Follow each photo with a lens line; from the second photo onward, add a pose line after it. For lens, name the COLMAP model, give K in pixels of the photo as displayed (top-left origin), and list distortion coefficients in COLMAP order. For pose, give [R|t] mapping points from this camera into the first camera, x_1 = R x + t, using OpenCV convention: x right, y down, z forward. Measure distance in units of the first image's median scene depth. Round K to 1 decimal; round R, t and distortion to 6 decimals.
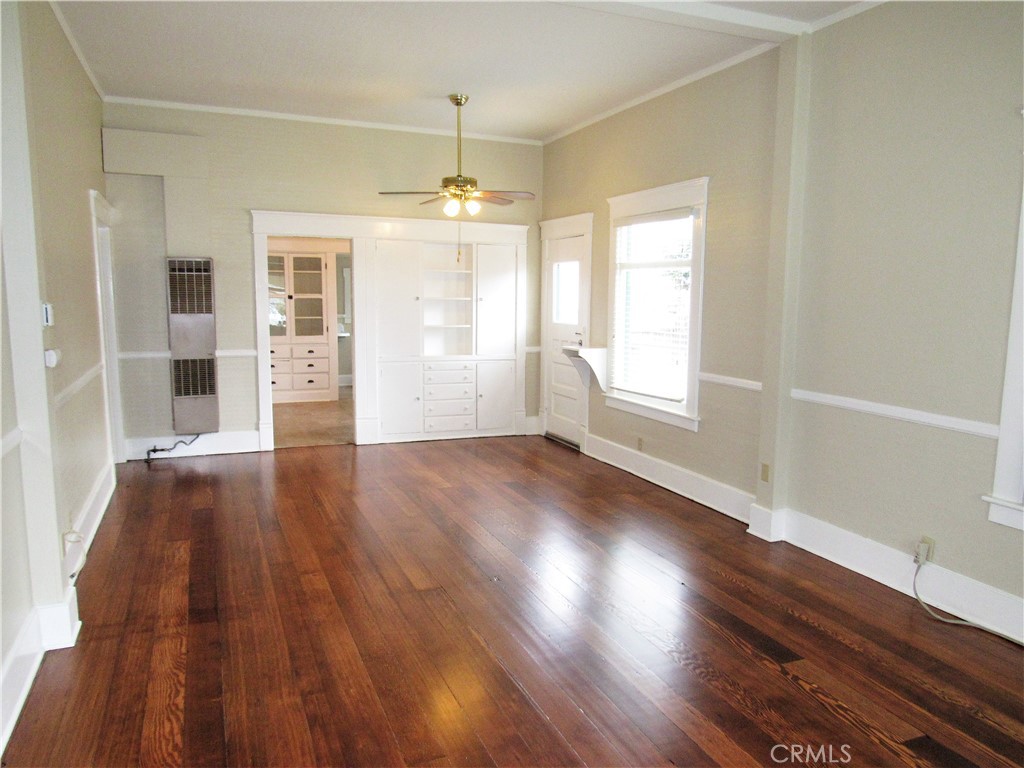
lens RADIAL K [[736.6, 0, 514.0], [0, 736.6, 386.0], [0, 0, 1]] dist [-0.029506, 0.005901]
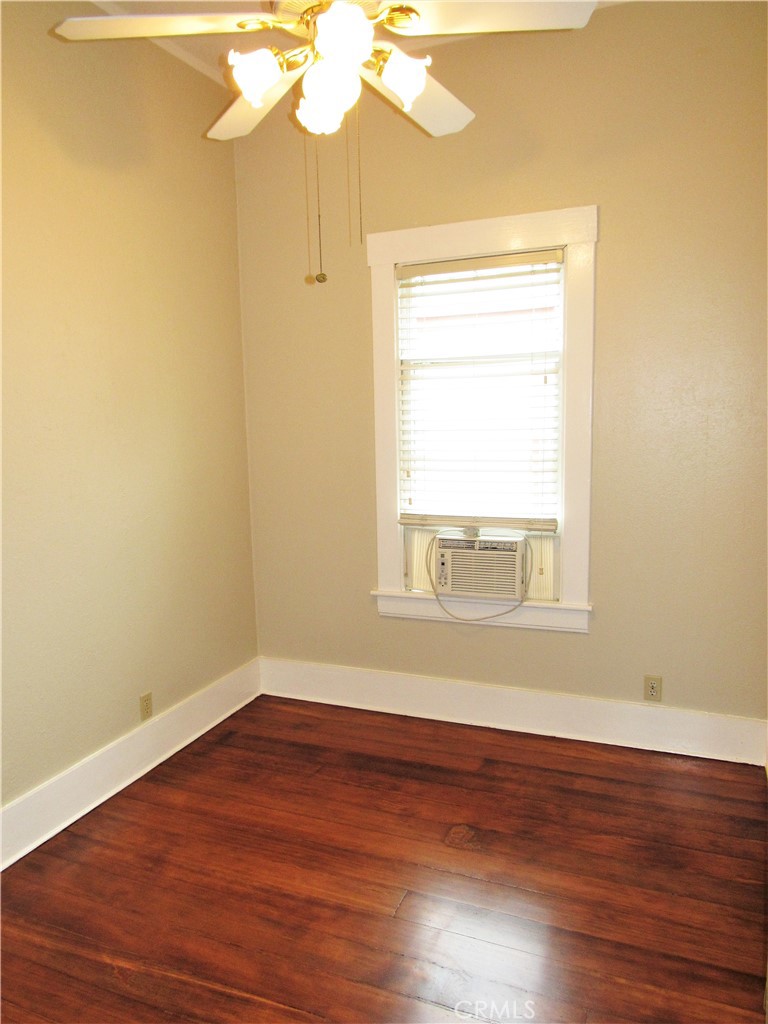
lens RADIAL K [[736.6, 0, 396.4], [0, 736.6, 488.7], [0, 0, 1]] dist [-0.029506, 0.005901]
pose [[0.683153, -0.112816, 0.721508, -0.247867], [0.127353, 0.991260, 0.034411, -0.081248], [-0.719085, 0.068378, 0.691550, 0.590549]]
